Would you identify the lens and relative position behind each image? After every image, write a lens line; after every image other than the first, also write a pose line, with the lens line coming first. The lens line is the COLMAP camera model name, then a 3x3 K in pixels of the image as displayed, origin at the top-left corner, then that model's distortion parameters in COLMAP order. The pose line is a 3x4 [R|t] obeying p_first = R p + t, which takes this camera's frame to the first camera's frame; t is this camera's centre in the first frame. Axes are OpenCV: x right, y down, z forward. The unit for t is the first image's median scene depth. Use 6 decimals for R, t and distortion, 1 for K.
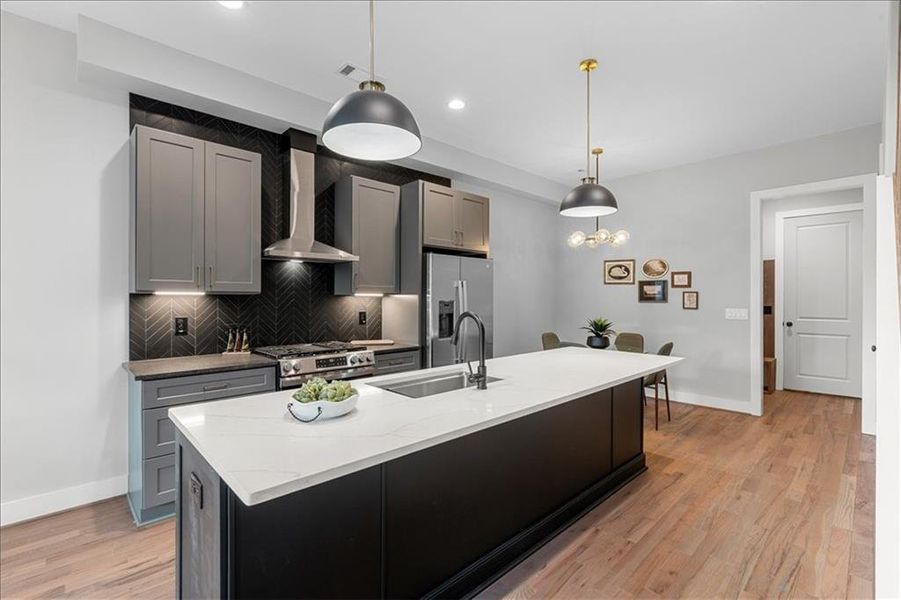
lens RADIAL K [[412.5, 0, 454.7], [0, 412.5, 300.1], [0, 0, 1]] dist [-0.013223, 0.002727]
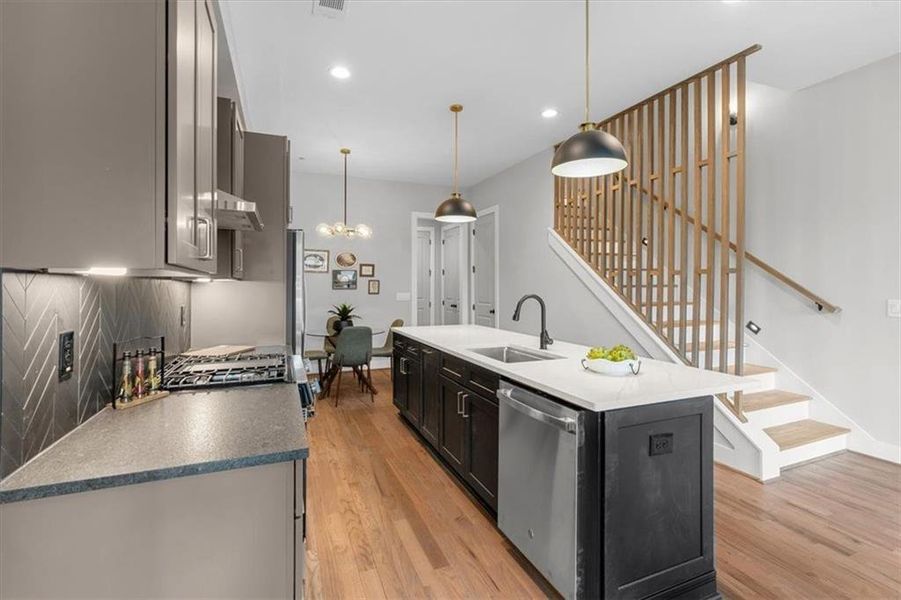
lens RADIAL K [[412.5, 0, 455.4], [0, 412.5, 282.1], [0, 0, 1]] dist [-0.013223, 0.002727]
pose [[0.365599, 0.007274, 0.930744, -0.578711], [0.005731, 0.999933, -0.010066, -0.000677], [-0.930755, 0.009014, 0.365533, 0.336402]]
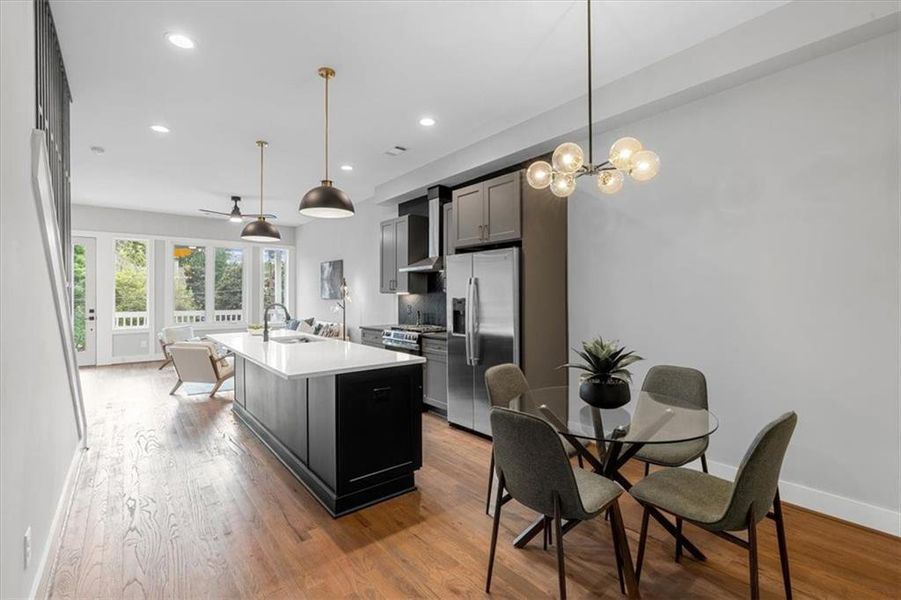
lens RADIAL K [[412.5, 0, 455.8], [0, 412.5, 294.6], [0, 0, 1]] dist [-0.013223, 0.002727]
pose [[-0.092535, 0.000070, -0.995709, 0.858668], [0.000249, 1.000000, 0.000047, -0.006577], [0.995709, -0.000244, -0.092535, 0.917083]]
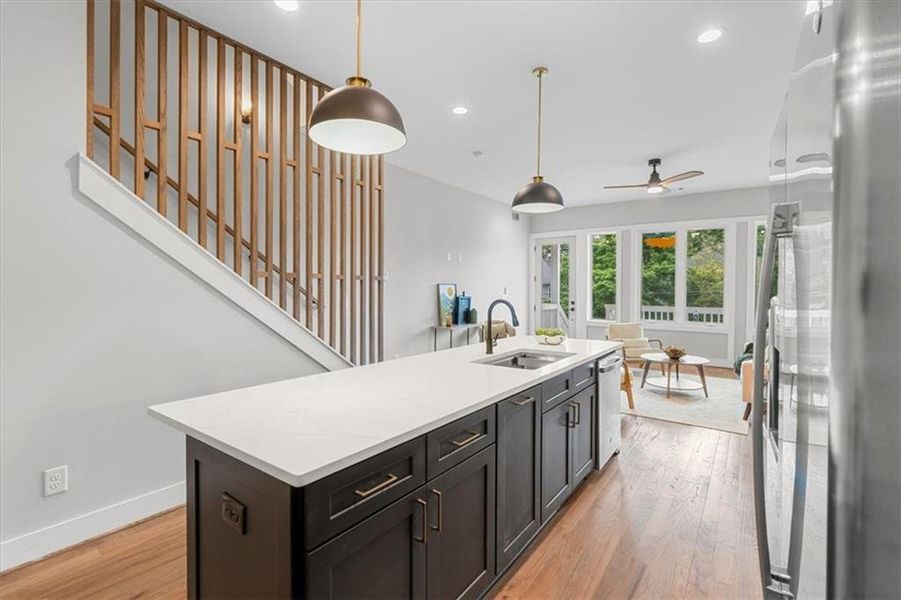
lens RADIAL K [[412.5, 0, 446.9], [0, 412.5, 294.4], [0, 0, 1]] dist [-0.013223, 0.002727]
pose [[-0.986625, -0.001717, -0.162999, 0.192487], [-0.004376, 0.999863, 0.015954, -0.004587], [0.162949, 0.016454, -0.986497, 1.020687]]
